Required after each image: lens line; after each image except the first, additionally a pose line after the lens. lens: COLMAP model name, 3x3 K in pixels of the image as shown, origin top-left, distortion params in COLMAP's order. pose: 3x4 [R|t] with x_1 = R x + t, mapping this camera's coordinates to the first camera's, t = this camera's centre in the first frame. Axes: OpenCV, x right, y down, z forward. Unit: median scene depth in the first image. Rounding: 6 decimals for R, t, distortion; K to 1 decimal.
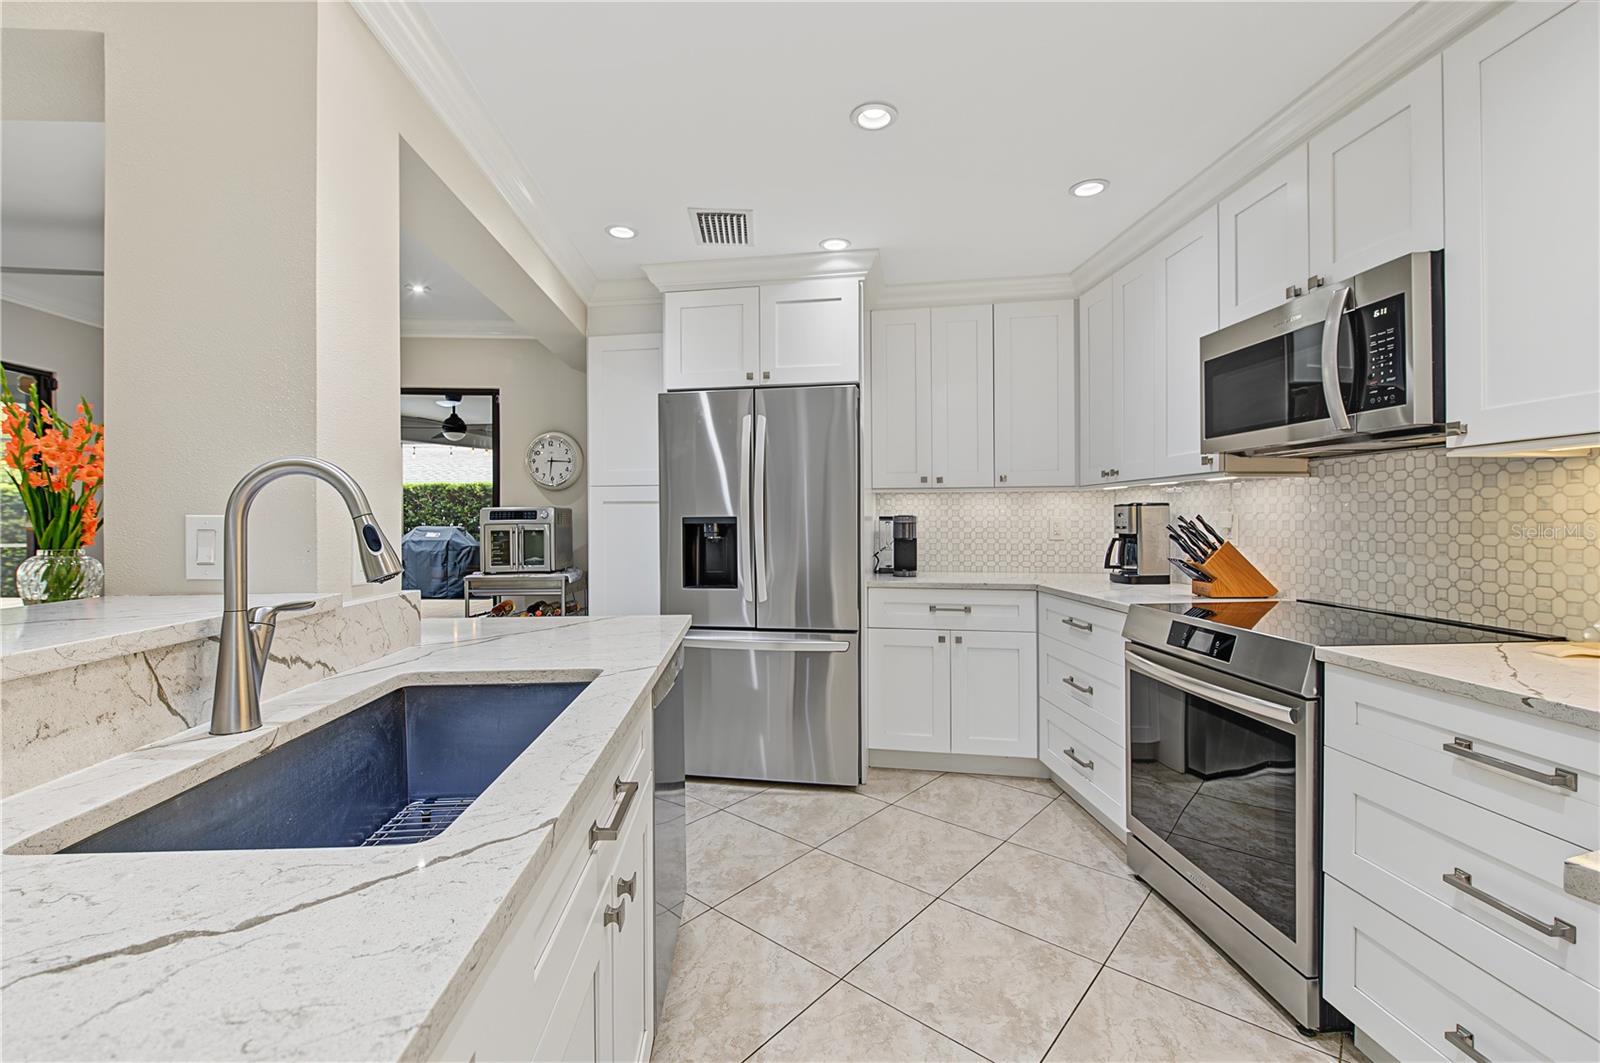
lens RADIAL K [[683.8, 0, 805.4], [0, 683.8, 517.9], [0, 0, 1]] dist [0.003648, -0.002710]
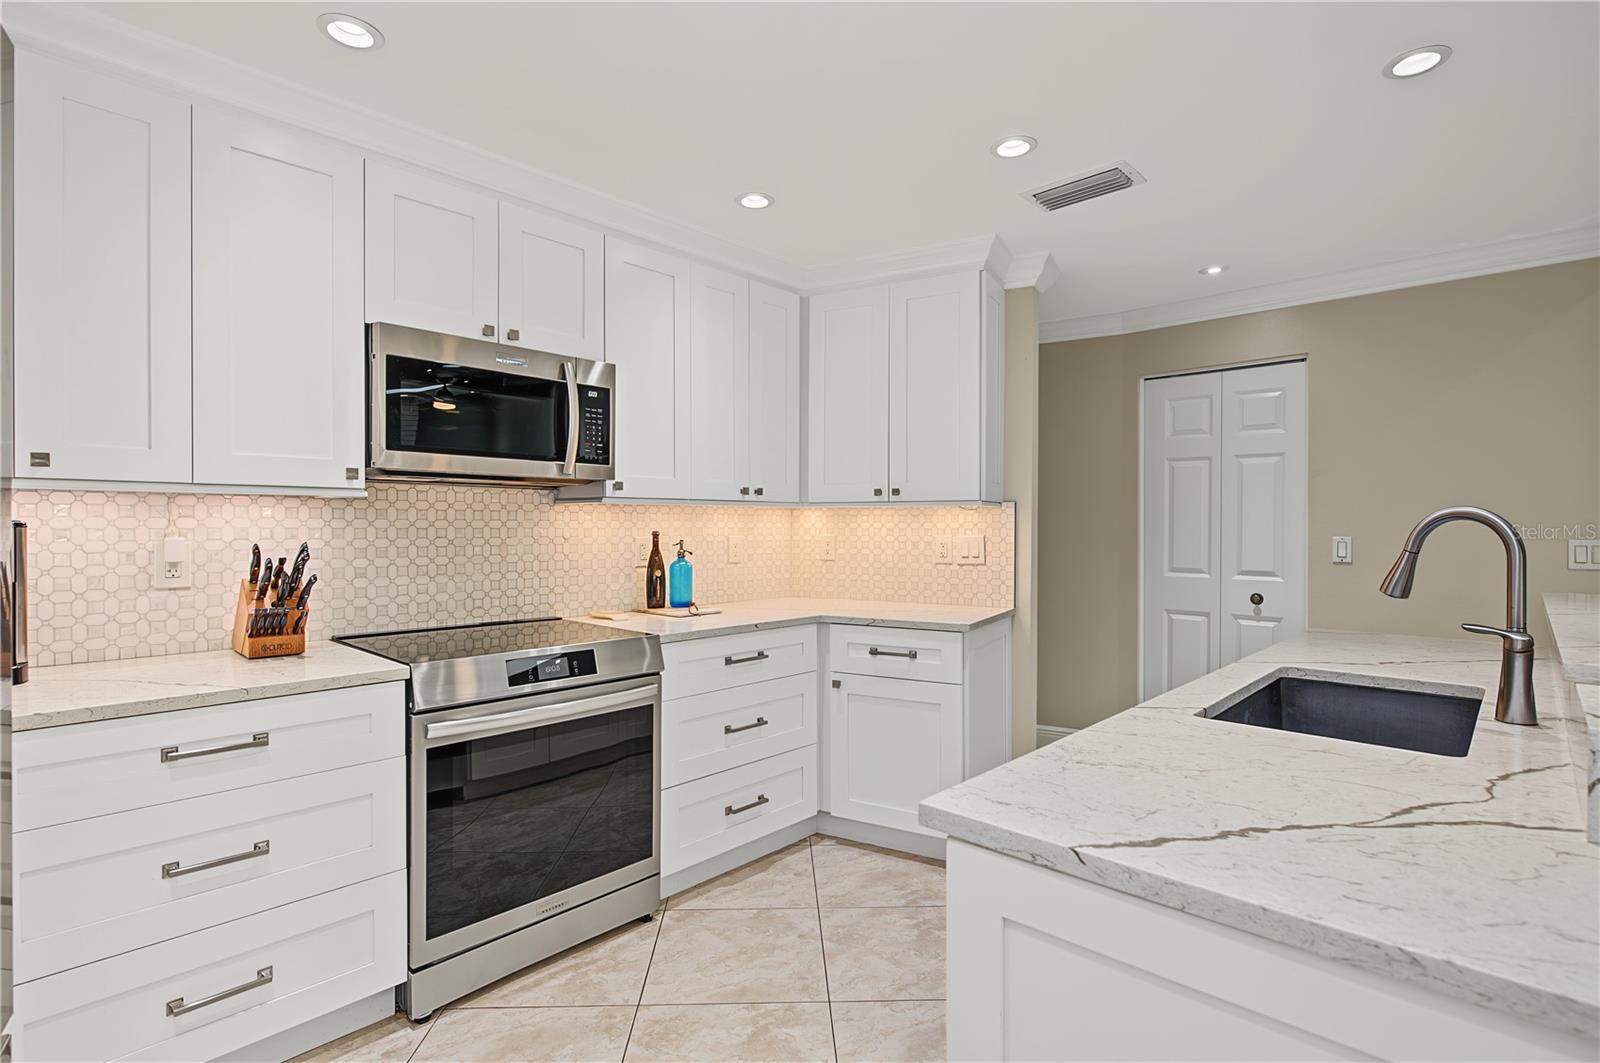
lens RADIAL K [[788.8, 0, 790.9], [0, 788.8, 529.1], [0, 0, 1]] dist [0.008542, -0.004013]
pose [[-0.667091, 0.001378, 0.744975, -0.450371], [0.001692, 0.999999, -0.000334, -0.020246], [-0.744974, 0.001038, -0.667093, 1.302241]]
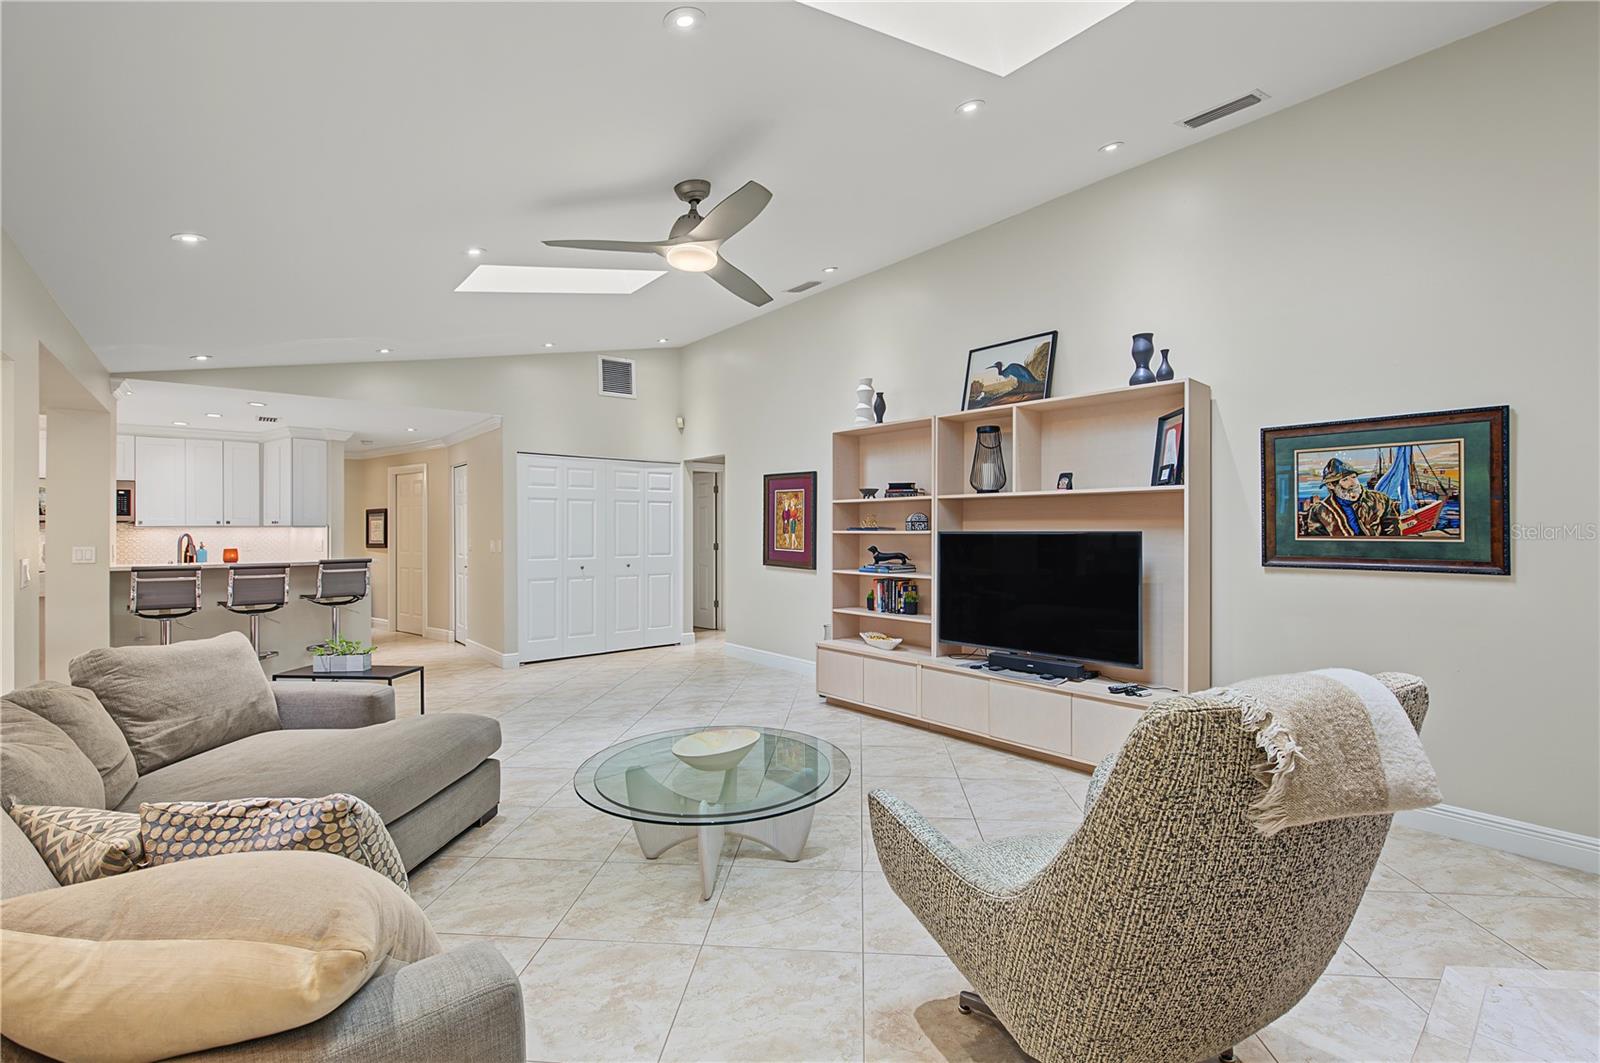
lens RADIAL K [[683.8, 0, 784.9], [0, 683.8, 530.7], [0, 0, 1]] dist [0.003648, -0.002710]
pose [[-0.570113, 0.002510, 0.821563, -3.497285], [0.005933, 0.999982, 0.001062, -0.037051], [-0.821545, 0.005480, -0.570117, 0.062245]]
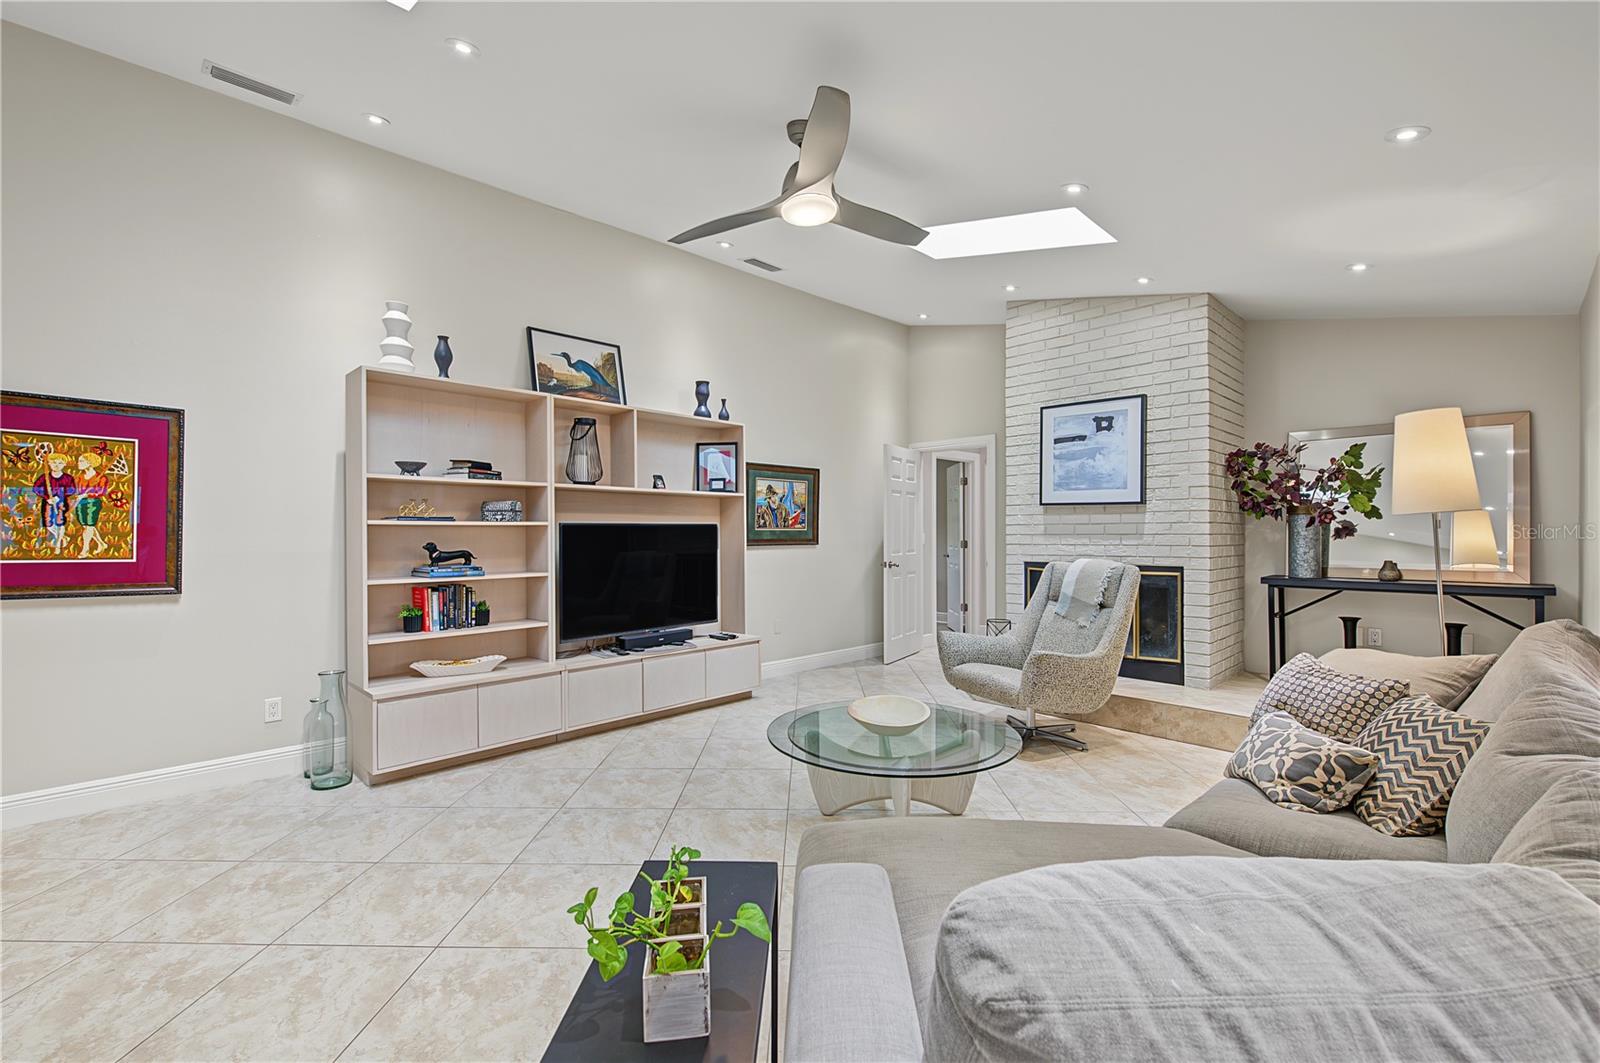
lens RADIAL K [[663.4, 0, 800.7], [0, 663.4, 546.1], [0, 0, 1]] dist [-0.002041, -0.001709]
pose [[-0.776942, 0.019378, -0.629274, -1.555465], [0.005239, 0.999691, 0.024315, -0.008195], [0.629551, 0.015594, -0.776803, 0.330075]]
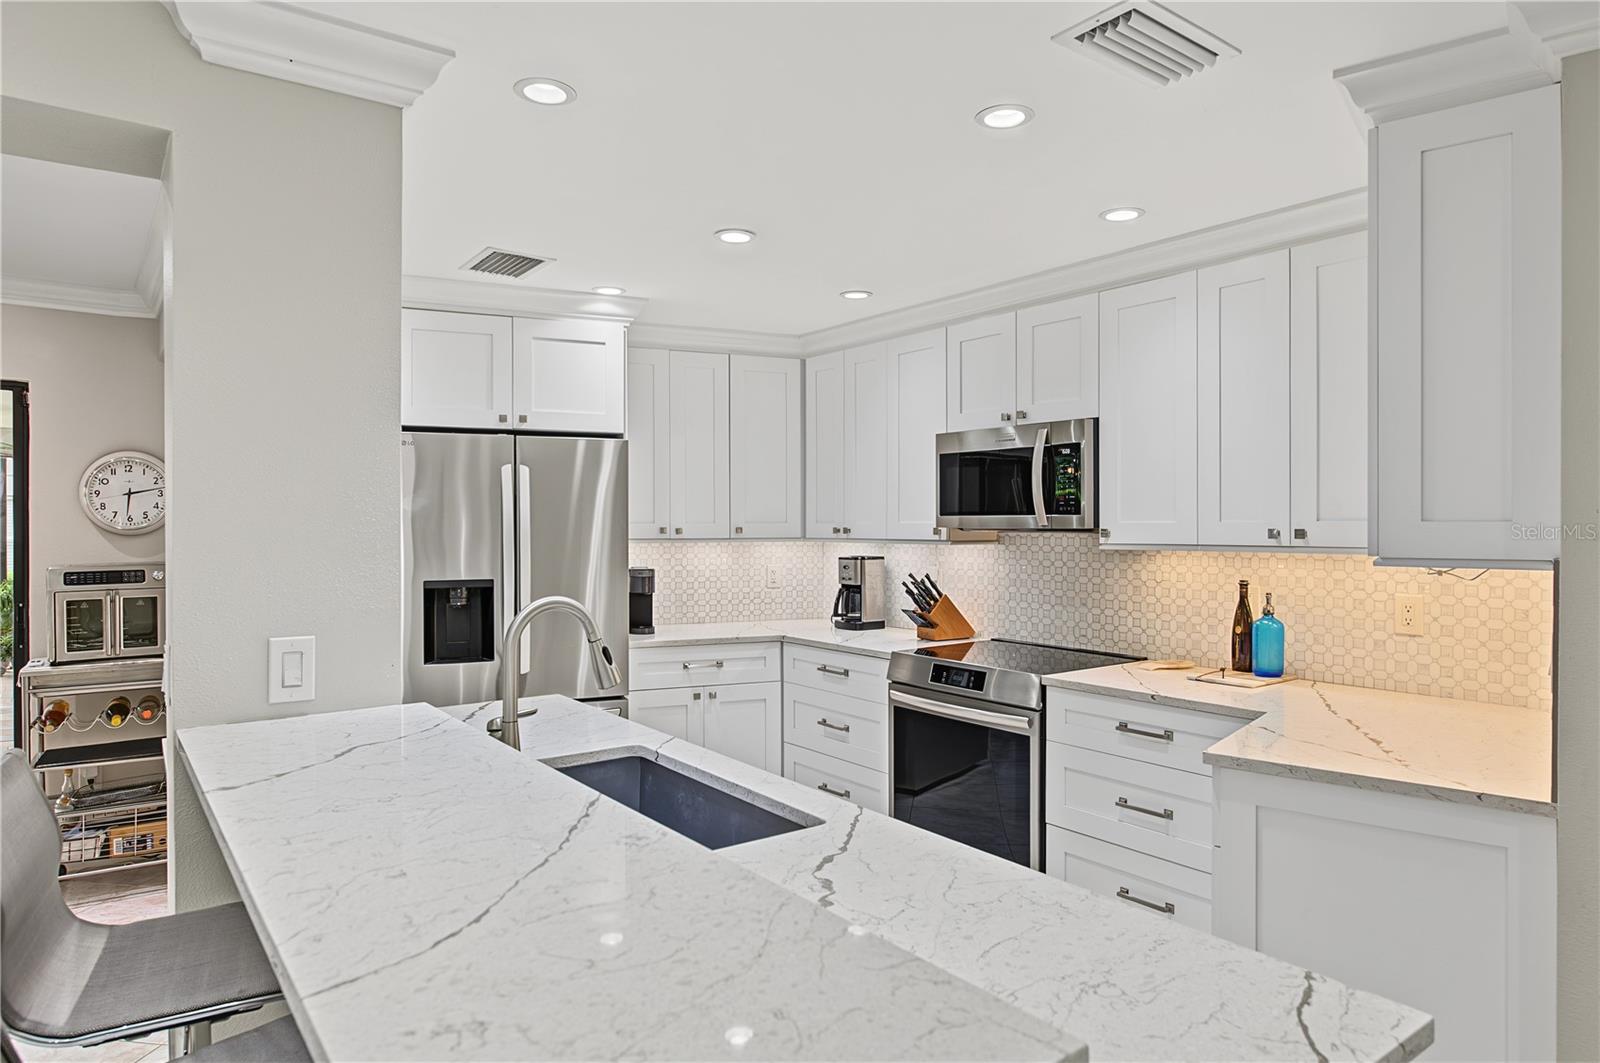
lens RADIAL K [[939.3, 0, 806.4], [0, 939.3, 529.4], [0, 0, 1]] dist [0.007617, -0.005262]
pose [[0.841203, 0.001830, 0.540716, -0.566478], [-0.004209, 0.999986, 0.003163, -0.096998], [-0.540703, -0.004937, 0.841199, -0.323412]]
